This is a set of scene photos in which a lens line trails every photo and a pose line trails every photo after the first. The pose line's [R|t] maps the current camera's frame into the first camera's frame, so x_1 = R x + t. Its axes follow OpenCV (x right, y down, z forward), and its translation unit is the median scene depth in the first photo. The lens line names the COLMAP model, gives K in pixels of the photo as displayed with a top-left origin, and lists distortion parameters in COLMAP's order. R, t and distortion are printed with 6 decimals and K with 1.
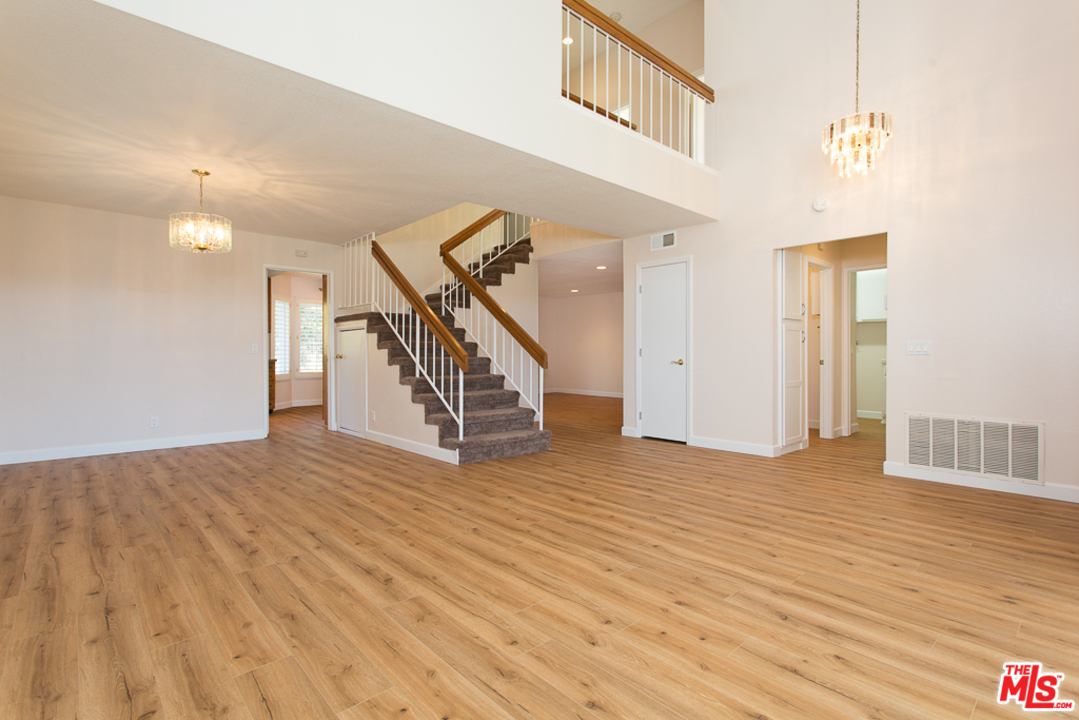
lens RADIAL K [[509.5, 0, 537.2], [0, 509.5, 359.9], [0, 0, 1]] dist [0.002294, 0.001027]
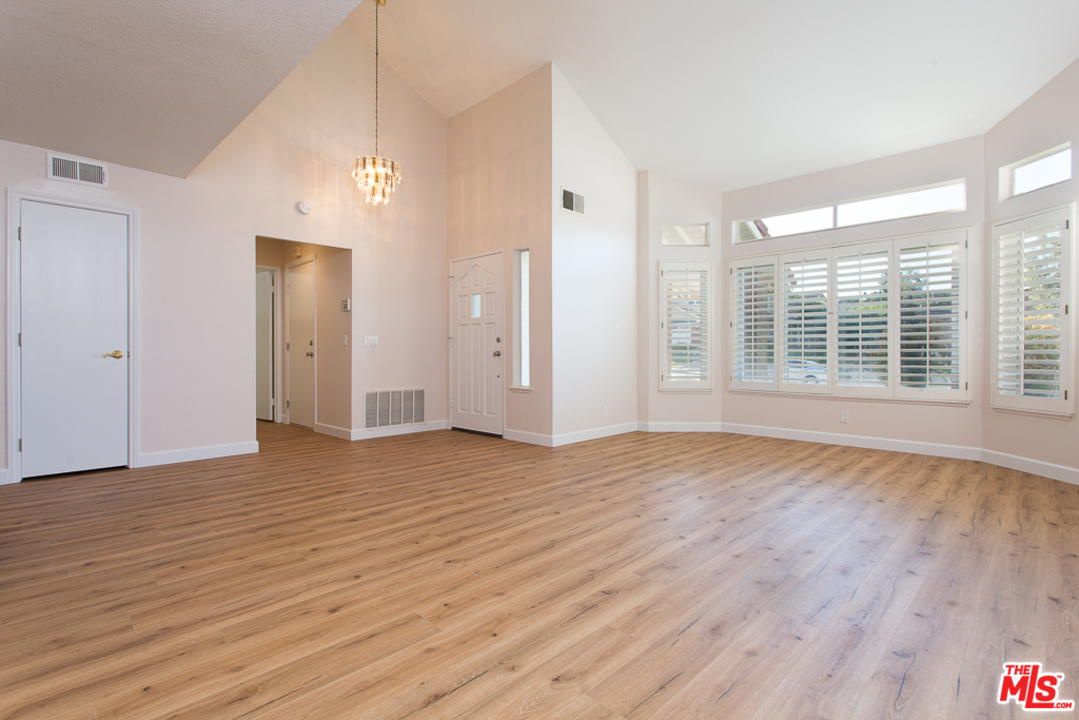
lens RADIAL K [[509.5, 0, 536.4], [0, 509.5, 353.4], [0, 0, 1]] dist [0.002294, 0.001027]
pose [[-0.045663, -0.001254, 0.998956, -0.942357], [0.011153, 0.999936, 0.001766, 0.016749], [-0.998895, 0.011222, -0.045646, 0.941773]]
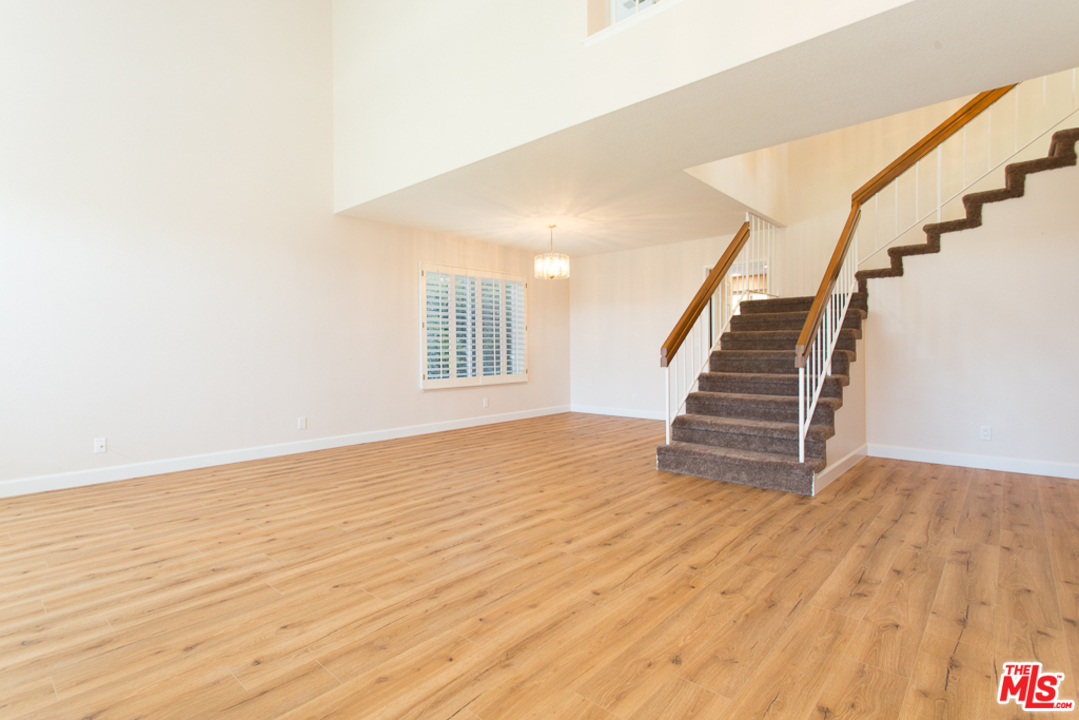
lens RADIAL K [[538.8, 0, 538.3], [0, 538.8, 354.3], [0, 0, 1]] dist [-0.001419, -0.000211]
pose [[0.094294, 0.008663, -0.995507, 1.264201], [-0.006048, 0.999949, 0.008128, -0.007688], [0.995526, 0.005254, 0.094342, 1.144011]]
